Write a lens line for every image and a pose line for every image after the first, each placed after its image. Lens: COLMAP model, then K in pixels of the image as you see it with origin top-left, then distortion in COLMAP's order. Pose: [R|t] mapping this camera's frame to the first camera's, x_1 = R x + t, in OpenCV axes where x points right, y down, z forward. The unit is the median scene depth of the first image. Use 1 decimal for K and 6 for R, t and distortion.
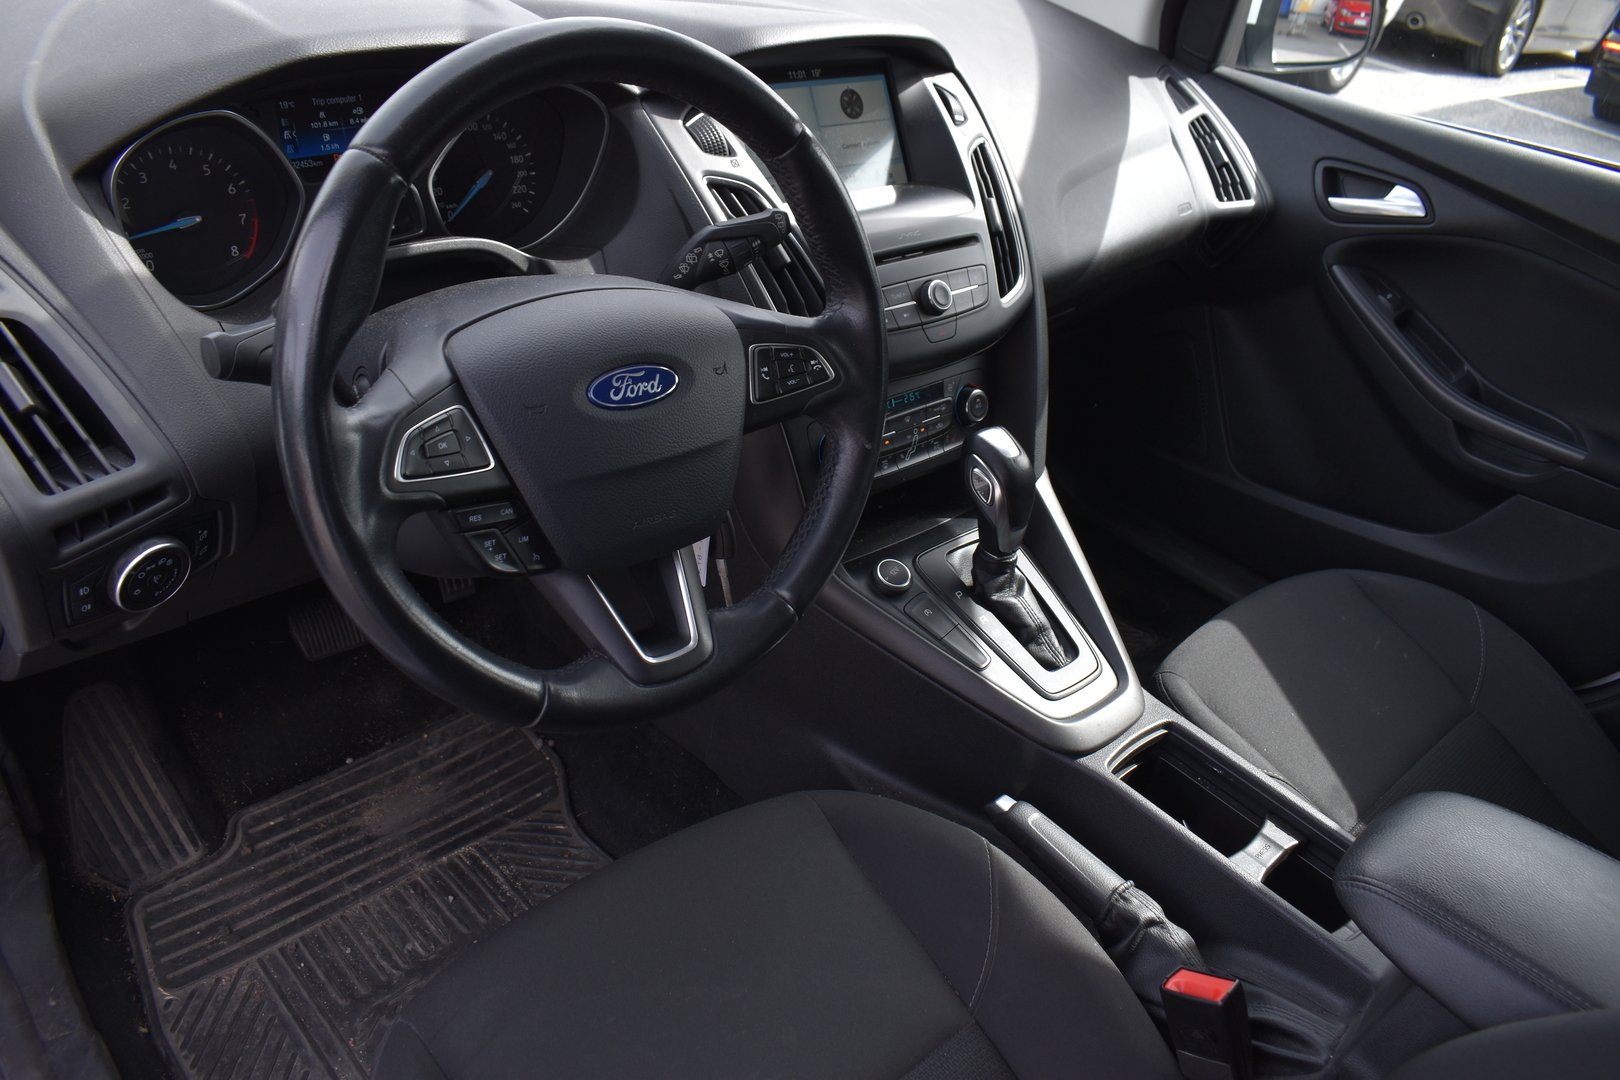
lens RADIAL K [[1269.0, 0, 810.0], [0, 1269.0, 540.0], [0, 0, 1]] dist [-0.054947, -0.000741]
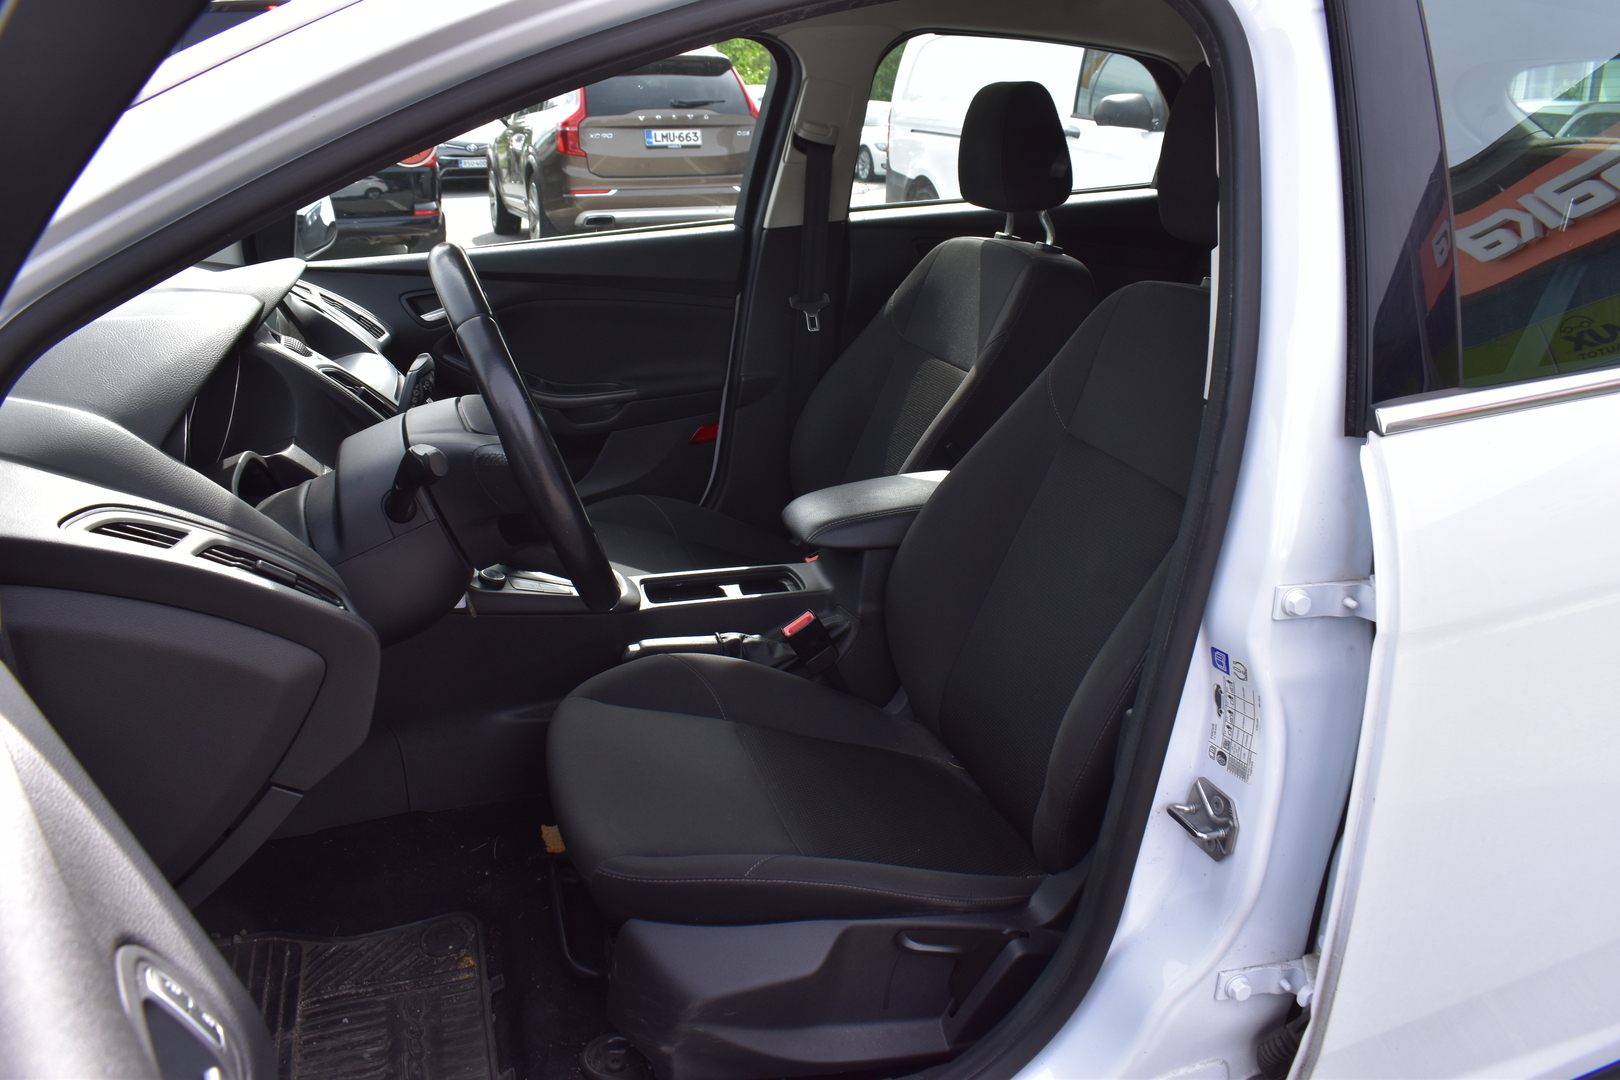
lens RADIAL K [[1269.0, 0, 810.0], [0, 1269.0, 540.0], [0, 0, 1]] dist [-0.054947, -0.000741]
pose [[0.431507, -0.417140, 0.799872, -0.814370], [0.532125, 0.833682, 0.147707, -0.026829], [-0.728454, 0.361896, 0.581710, -0.142755]]
